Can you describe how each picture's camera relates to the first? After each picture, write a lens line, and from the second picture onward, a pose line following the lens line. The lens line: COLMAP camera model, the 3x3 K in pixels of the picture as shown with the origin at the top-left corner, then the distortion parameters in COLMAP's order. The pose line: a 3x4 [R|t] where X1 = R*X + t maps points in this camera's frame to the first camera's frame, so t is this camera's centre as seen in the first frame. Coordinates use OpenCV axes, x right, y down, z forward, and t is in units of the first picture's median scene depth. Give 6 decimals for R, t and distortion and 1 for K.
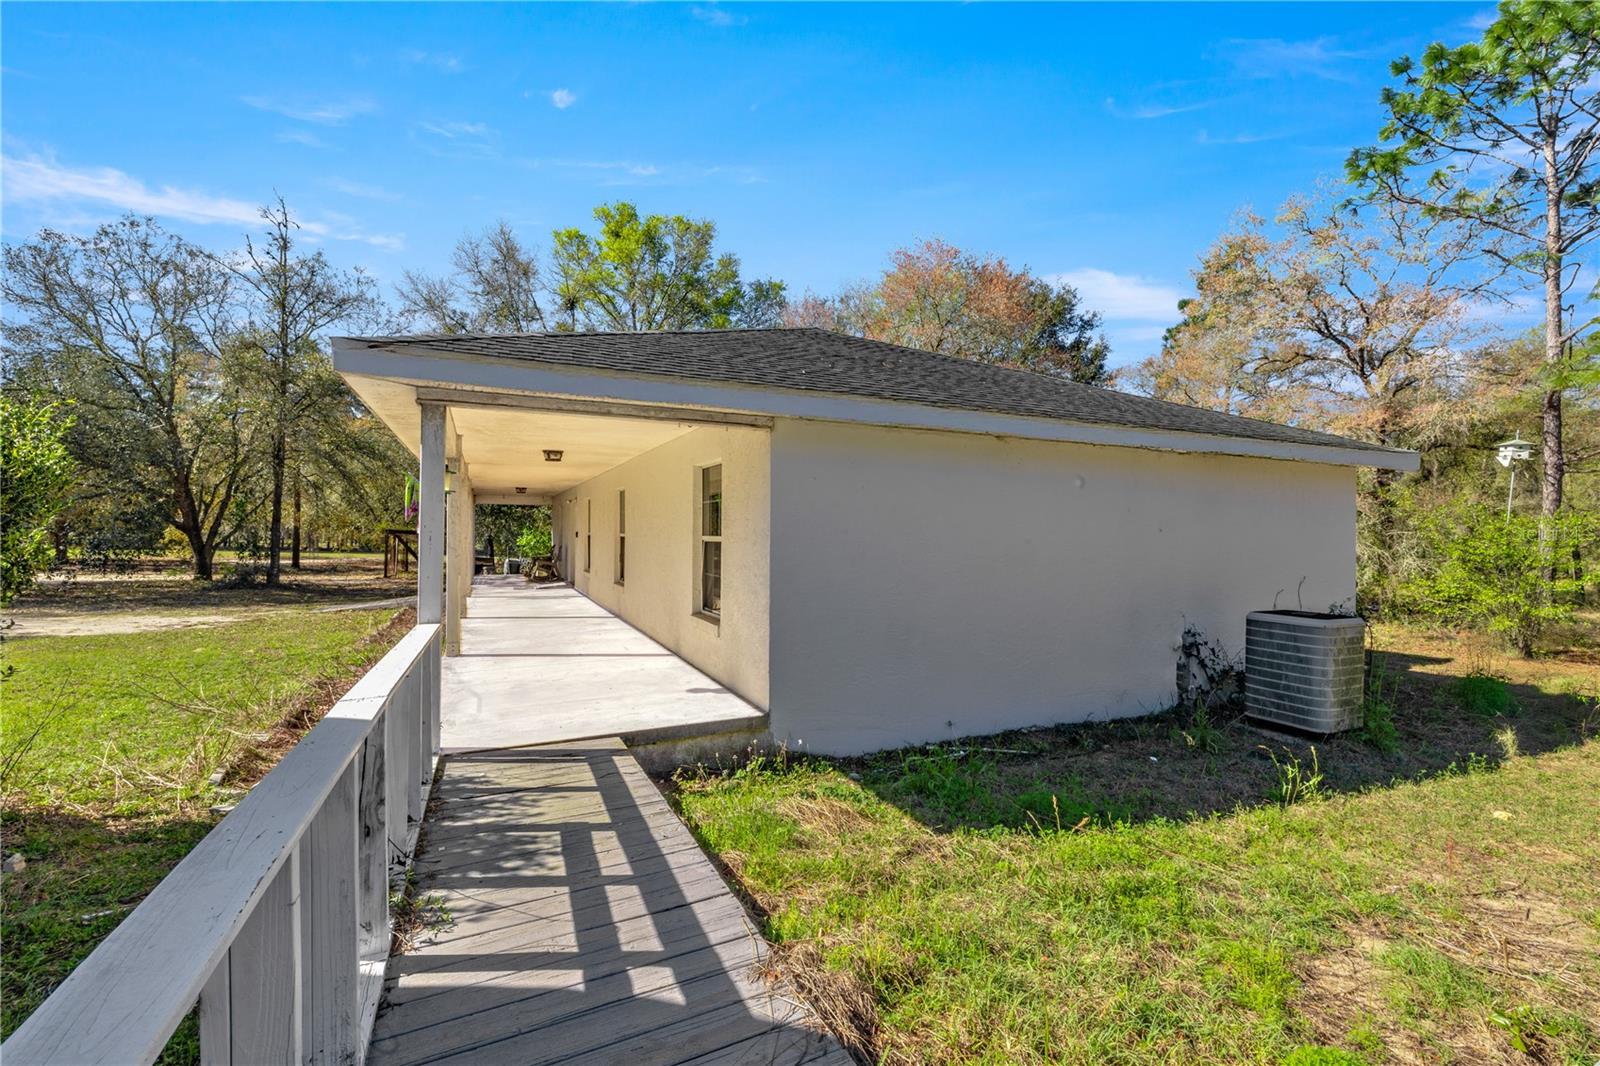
lens RADIAL K [[675.4, 0, 807.7], [0, 675.4, 529.8], [0, 0, 1]] dist [-0.000442, 0.000368]
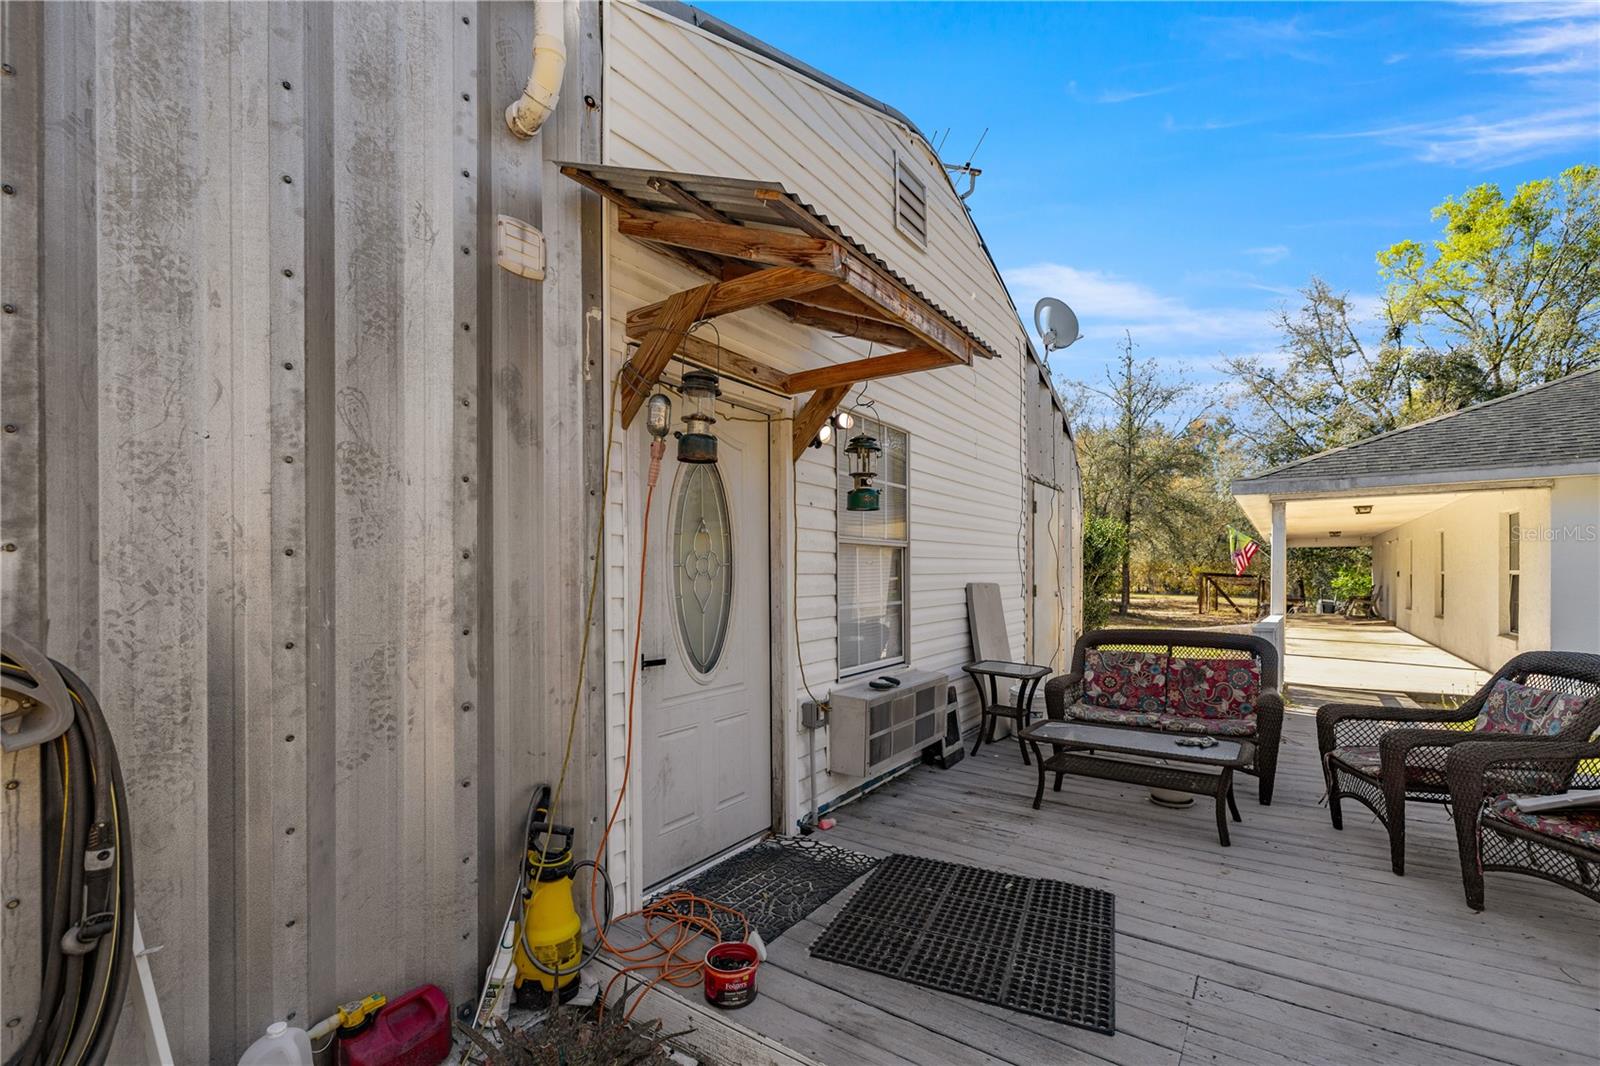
lens RADIAL K [[675.4, 0, 802.1], [0, 675.4, 582.2], [0, 0, 1]] dist [-0.000442, 0.000368]
pose [[0.478113, 0.001051, -0.878298, 0.105084], [0.008619, 0.999946, 0.005888, 0.004180], [0.878256, -0.010385, 0.478078, -0.239880]]
